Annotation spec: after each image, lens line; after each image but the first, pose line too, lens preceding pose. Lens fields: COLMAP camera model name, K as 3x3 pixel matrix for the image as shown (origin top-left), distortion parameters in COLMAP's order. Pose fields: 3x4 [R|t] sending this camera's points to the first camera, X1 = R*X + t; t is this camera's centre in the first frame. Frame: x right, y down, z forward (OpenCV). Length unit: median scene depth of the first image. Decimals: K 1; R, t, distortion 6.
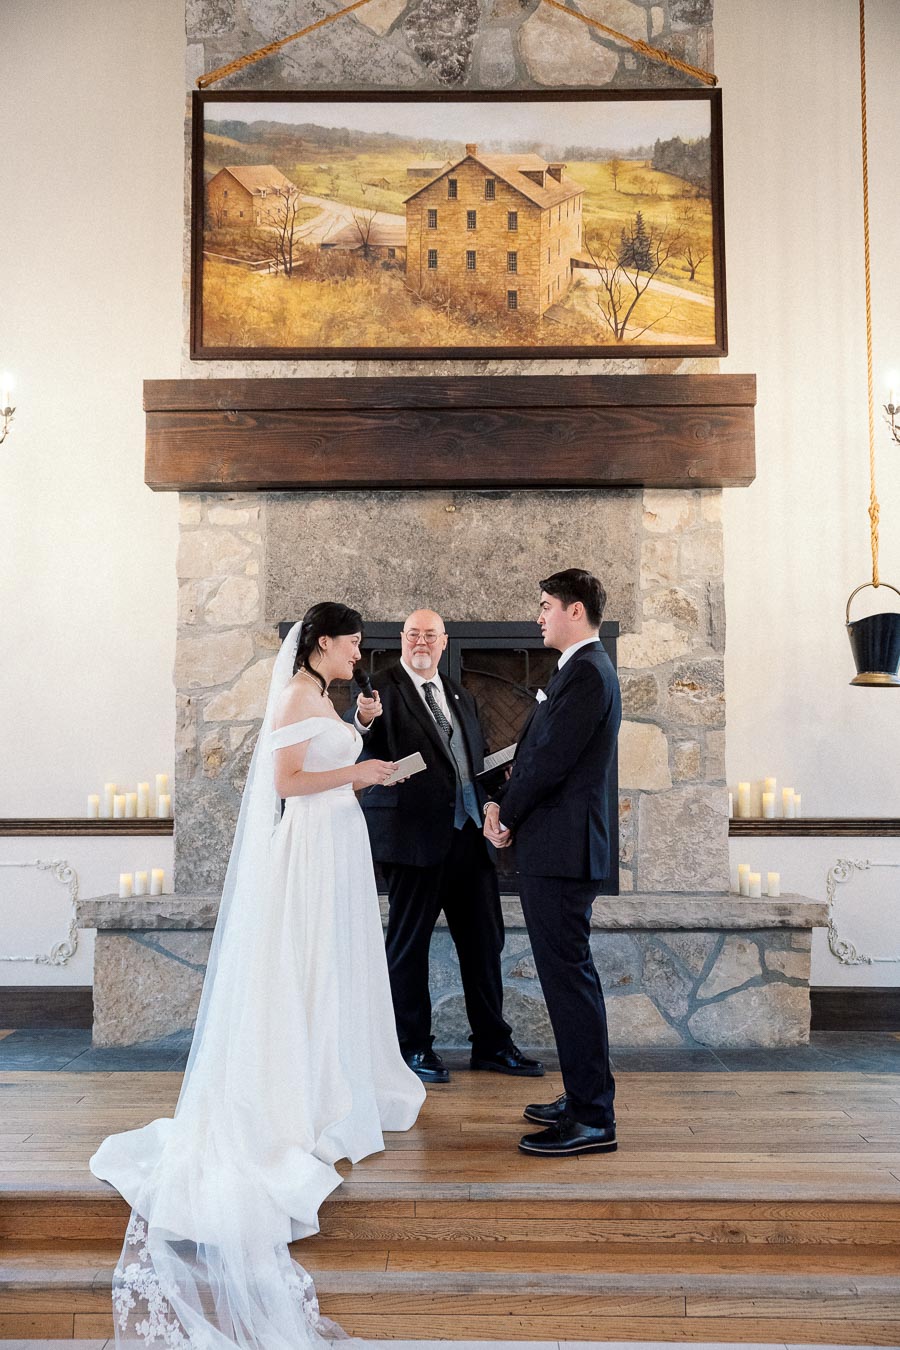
lens RADIAL K [[1329.9, 0, 443.4], [0, 1329.9, 676.6], [0, 0, 1]] dist [-0.026918, 0.107306]
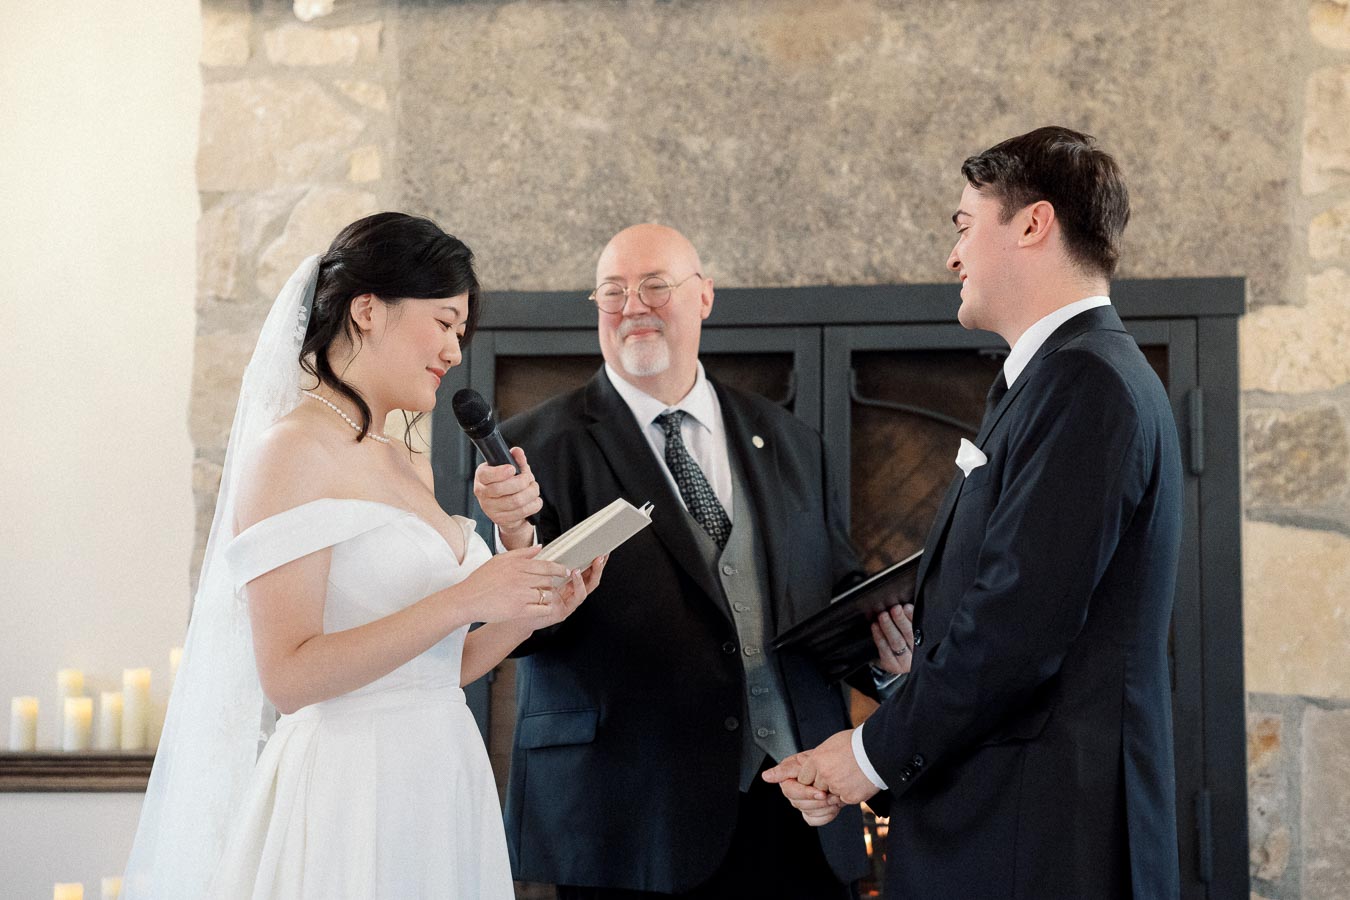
lens RADIAL K [[2617.5, 0, 673.9], [0, 2617.5, 448.3], [0, 0, 1]] dist [0.289160, -0.168989]
pose [[0.987540, -0.004809, -0.157293, 0.087144], [0.003793, 0.999970, -0.006763, 0.015145], [0.157321, 0.006082, 0.987529, 0.179868]]
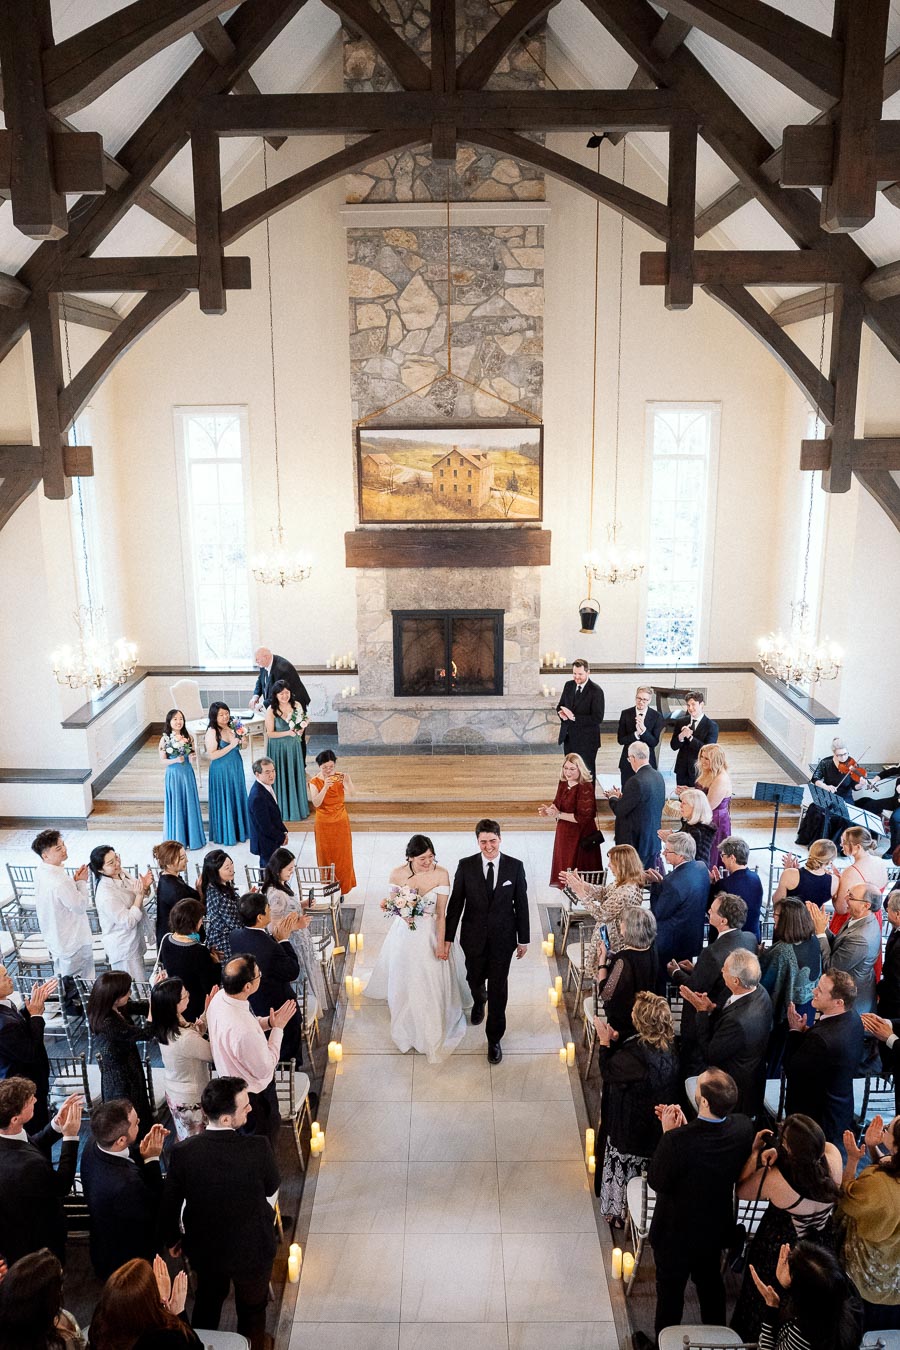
lens RADIAL K [[953.0, 0, 443.8], [0, 953.0, 664.6], [0, 0, 1]] dist [-0.112755, 0.096161]
pose [[0.999930, -0.008932, 0.007715, -0.022777], [0.005926, 0.945261, 0.326262, -0.621424], [-0.010207, -0.326194, 0.945248, -1.063951]]
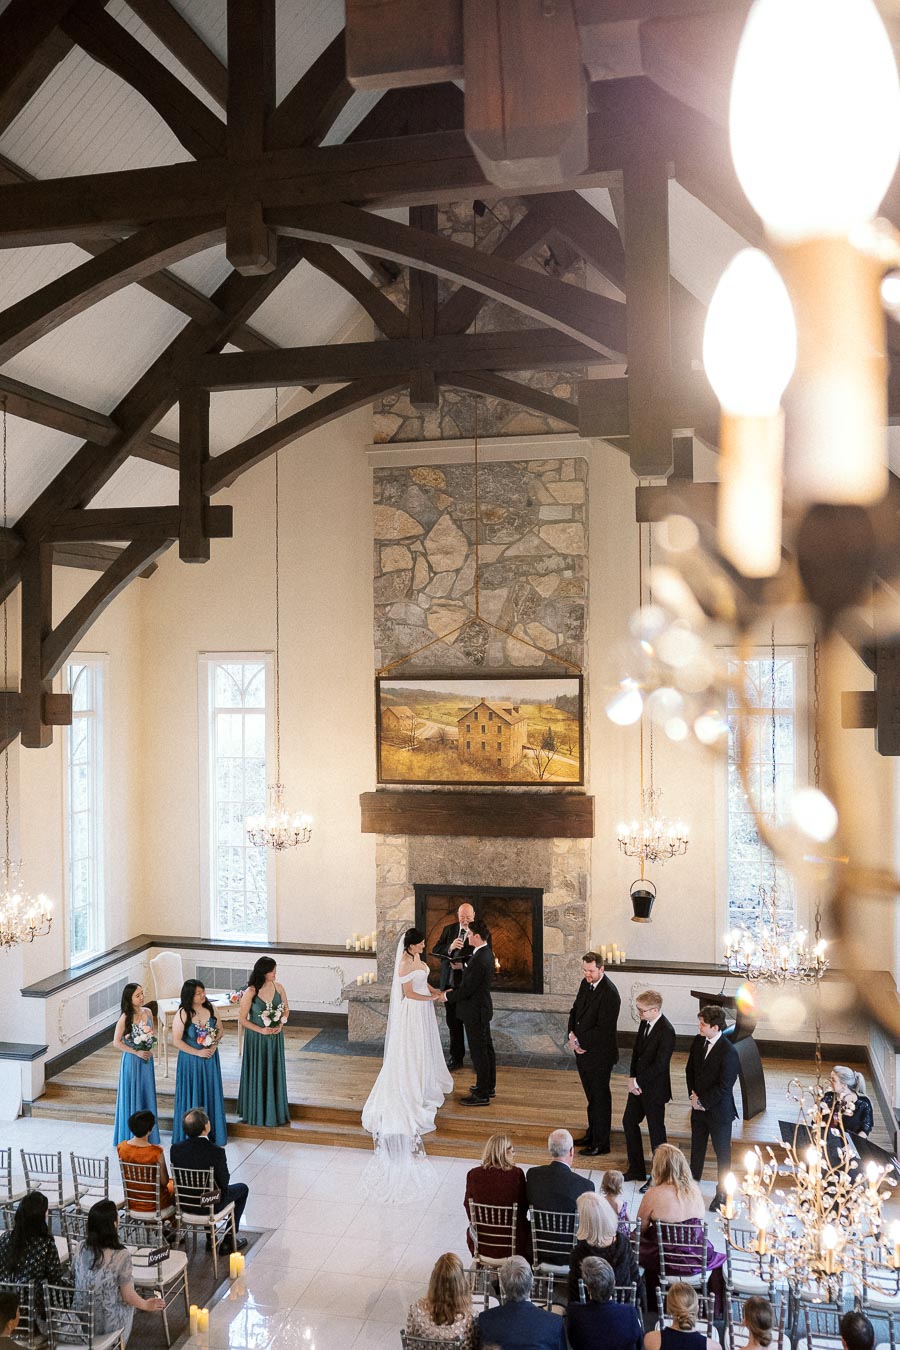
lens RADIAL K [[1194.5, 0, 448.5], [0, 1194.5, 671.1], [0, 0, 1]] dist [-0.051429, 0.095715]
pose [[0.975414, -0.005171, -0.220320, 0.455153], [0.024694, 0.995994, 0.085948, -0.649224], [0.218992, -0.089275, 0.971634, -1.200536]]
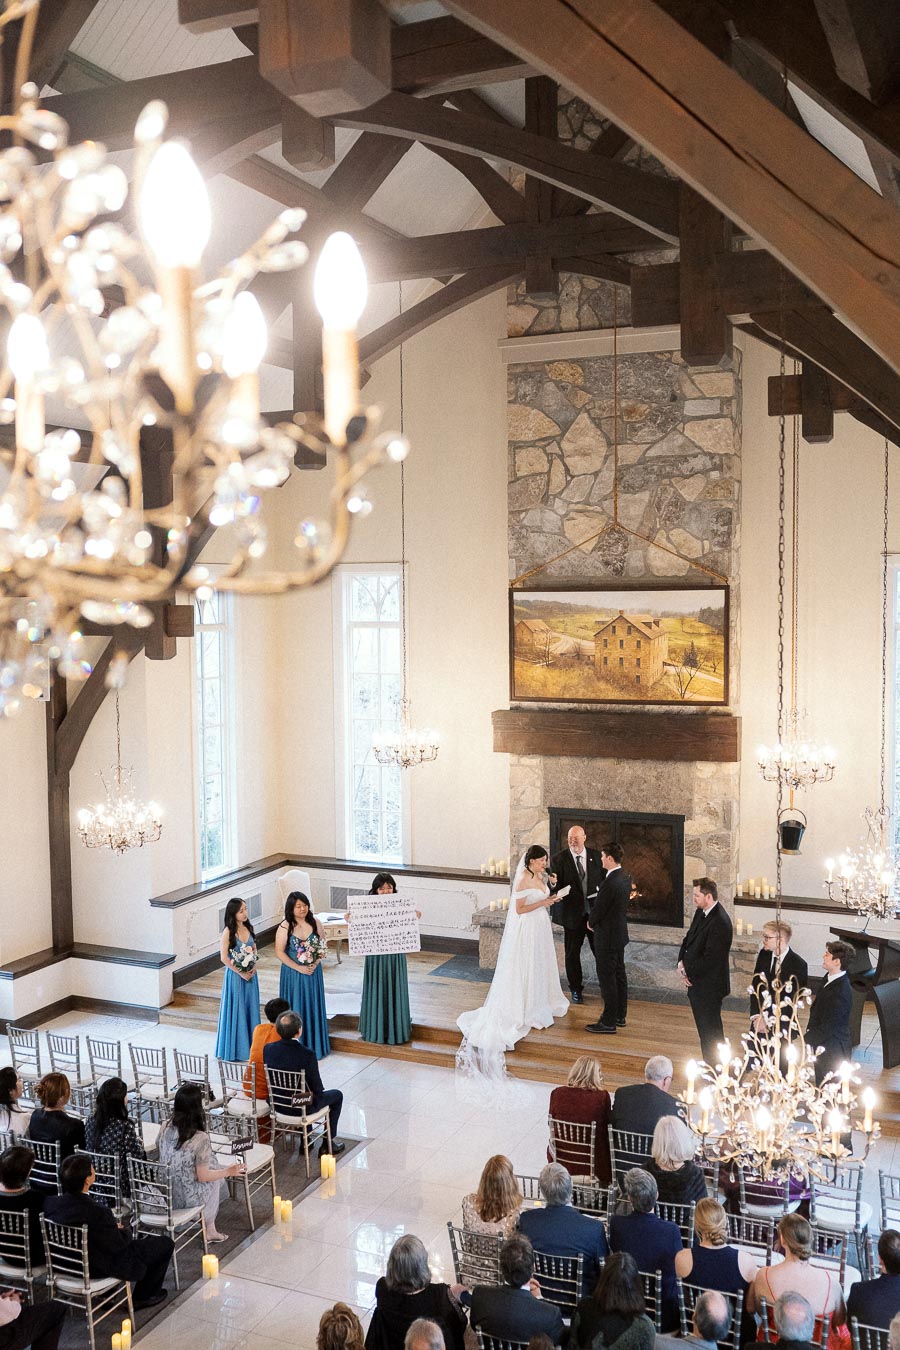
lens RADIAL K [[1329.9, 0, 443.4], [0, 1329.9, 676.6], [0, 0, 1]] dist [-0.026918, 0.107306]
pose [[0.920025, 0.018846, -0.391405, 0.651716], [0.040794, 0.988809, 0.143500, -0.636502], [0.389730, -0.147991, 0.908961, -1.264359]]
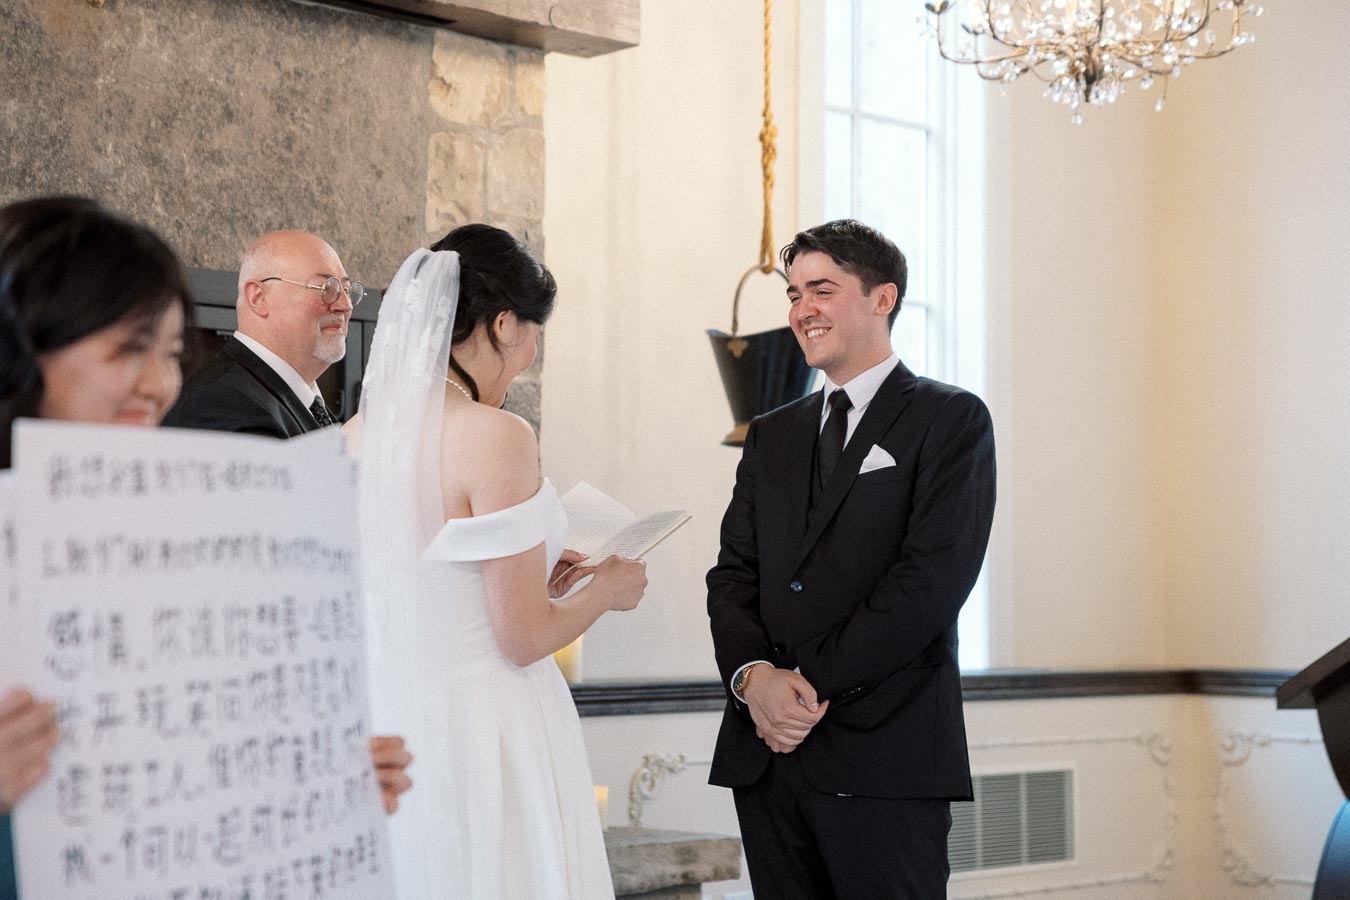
lens RADIAL K [[2617.5, 0, 673.9], [0, 2617.5, 448.3], [0, 0, 1]] dist [0.289160, -0.168989]
pose [[0.685027, 0.046297, 0.727045, -0.501667], [-0.065529, 0.997849, -0.001800, 0.011444], [-0.725564, -0.046410, 0.686588, 0.249994]]
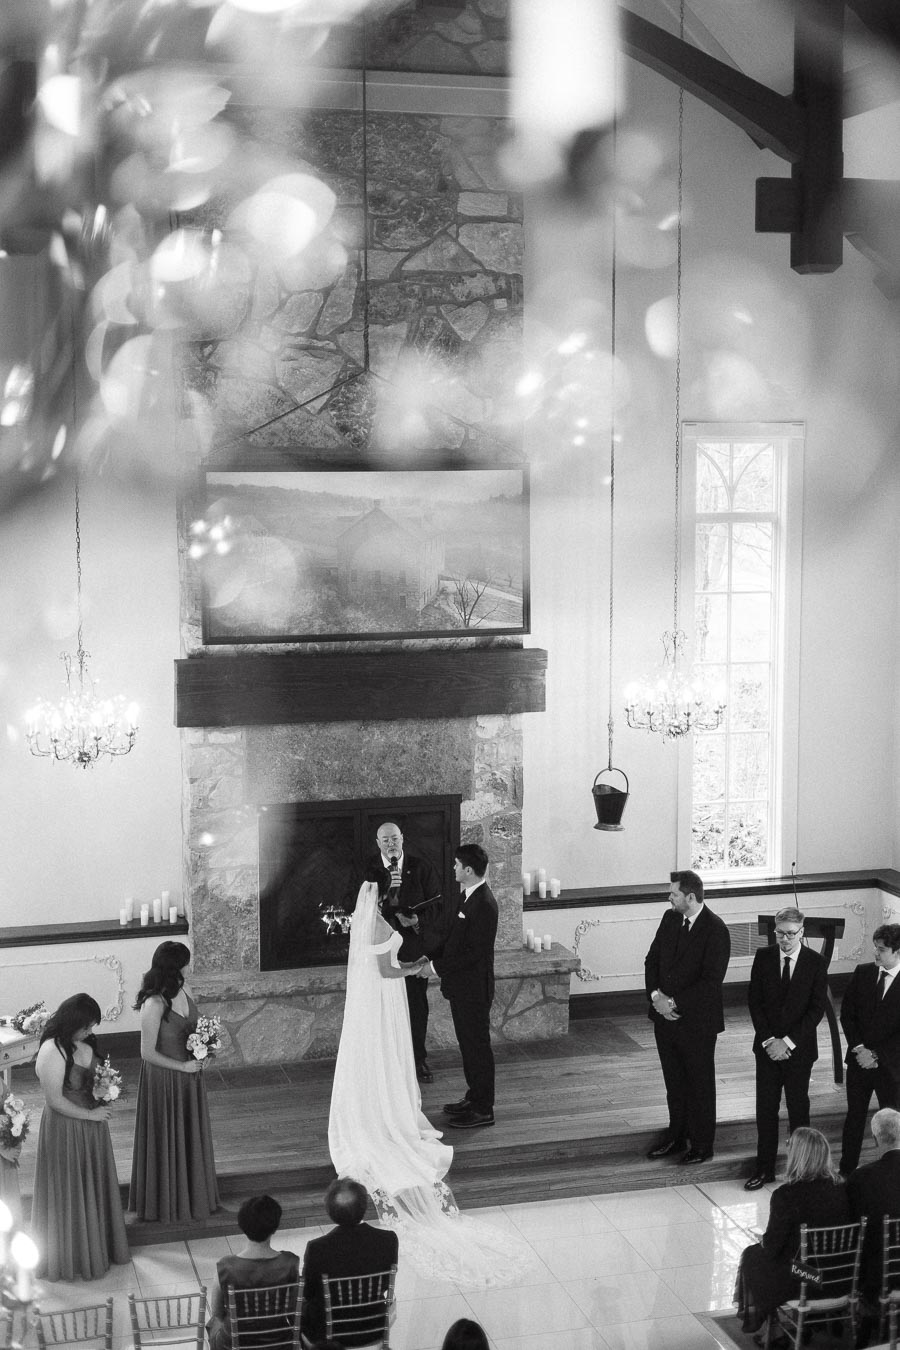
lens RADIAL K [[1929.4, 0, 455.5], [0, 1929.4, 660.8], [0, 0, 1]] dist [0.064926, -0.174209]
pose [[0.957957, -0.031374, 0.285193, -0.546973], [-0.022594, 0.982667, 0.183999, -0.637915], [-0.286022, -0.182707, 0.940643, -1.202187]]
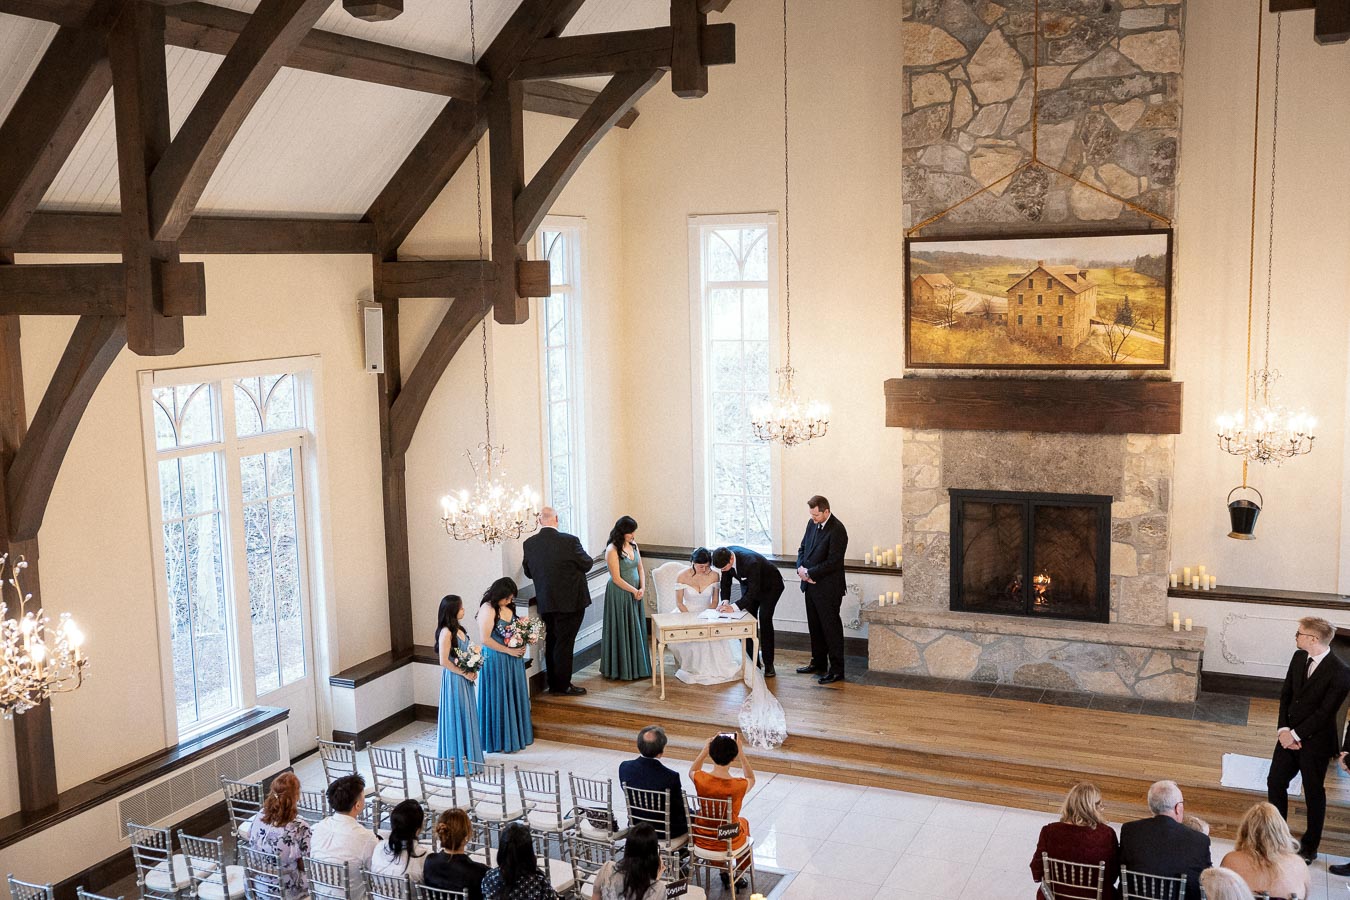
lens RADIAL K [[1361.1, 0, 675.0], [0, 1361.1, 445.2], [0, 0, 1]] dist [-0.026121, 0.119115]
pose [[0.913575, 0.033144, -0.405317, 0.361528], [0.055097, 0.977396, 0.204113, -0.582119], [0.402920, -0.208804, 0.891098, -1.126094]]
